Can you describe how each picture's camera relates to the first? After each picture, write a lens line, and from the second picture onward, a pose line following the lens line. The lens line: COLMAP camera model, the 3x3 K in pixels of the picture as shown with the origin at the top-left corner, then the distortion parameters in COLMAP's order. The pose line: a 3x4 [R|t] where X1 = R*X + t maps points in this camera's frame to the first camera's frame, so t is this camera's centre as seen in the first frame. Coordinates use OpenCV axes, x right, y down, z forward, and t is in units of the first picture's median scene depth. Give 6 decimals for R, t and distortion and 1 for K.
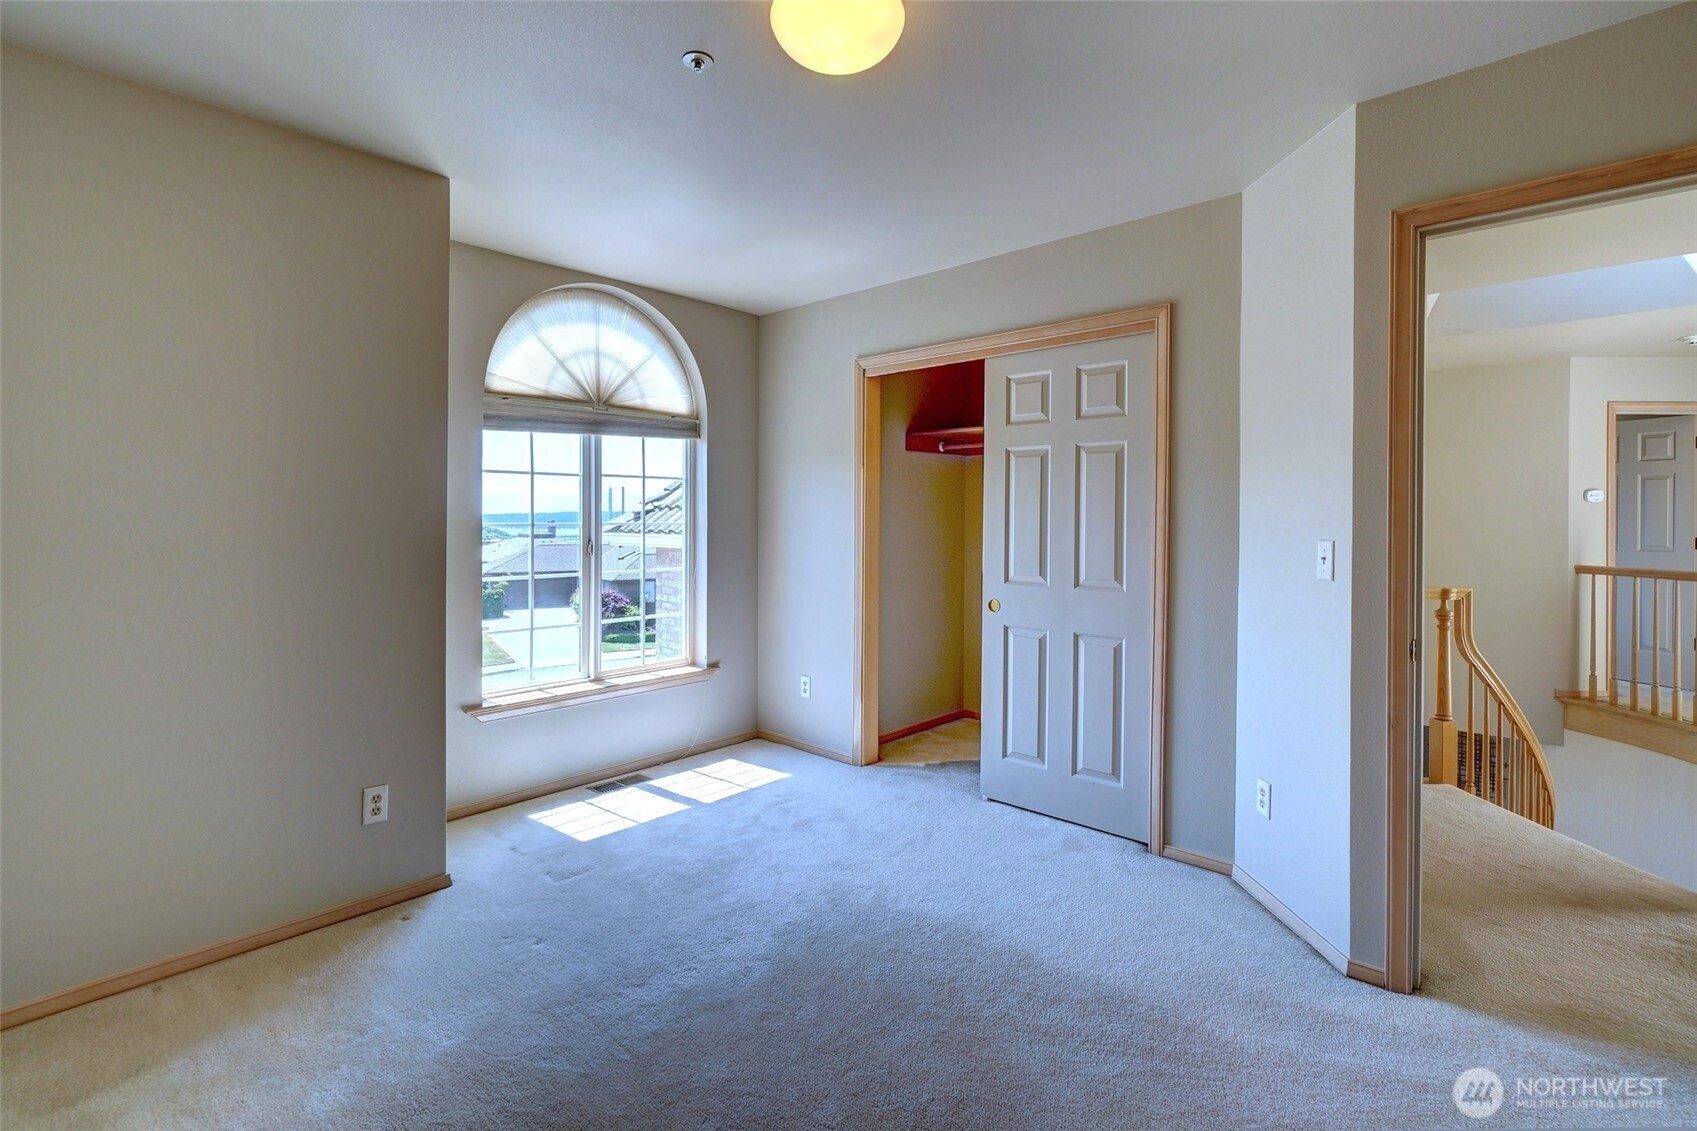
lens RADIAL K [[757.3, 0, 863.4], [0, 757.3, 558.1], [0, 0, 1]] dist [-0.001579, 0.000422]
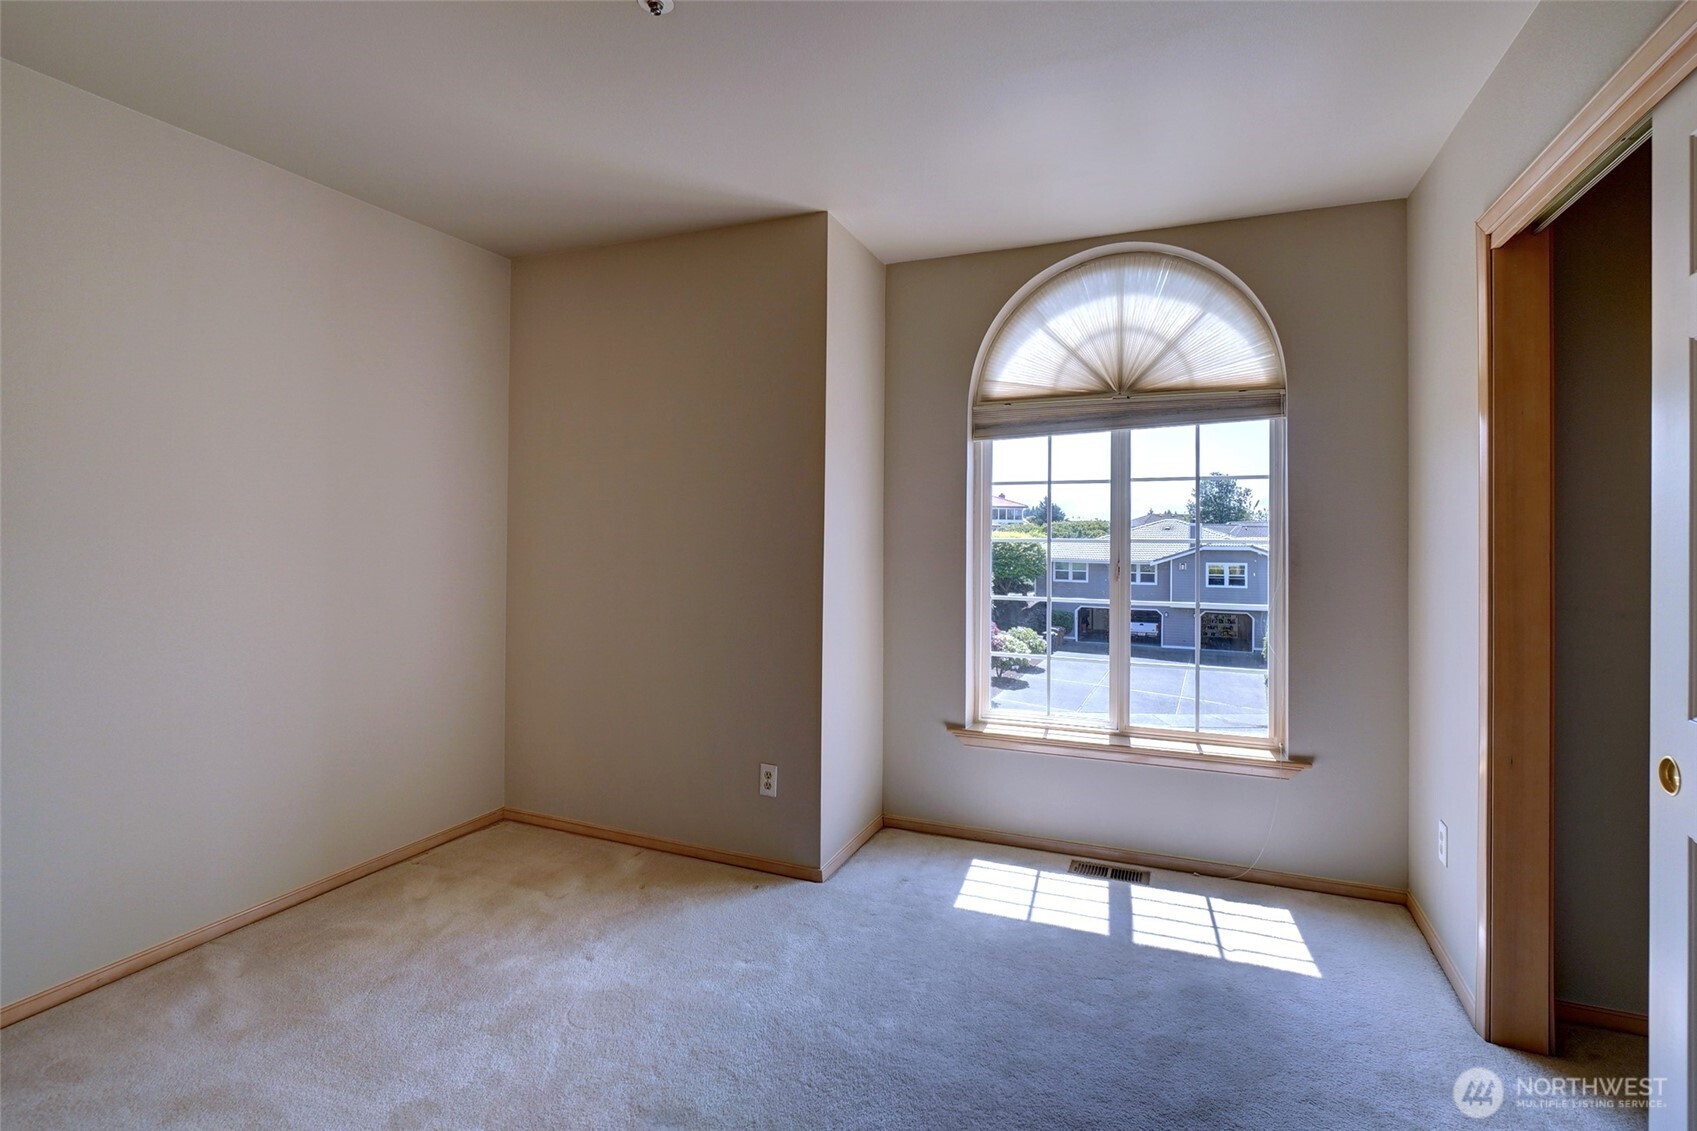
lens RADIAL K [[813.1, 0, 849.4], [0, 813.1, 541.0], [0, 0, 1]] dist [-0.003580, 0.000346]
pose [[0.346362, 0.016011, -0.937964, 0.369451], [-0.052644, 0.998610, -0.002394, -0.028077], [0.936622, 0.050207, 0.346724, 0.442844]]
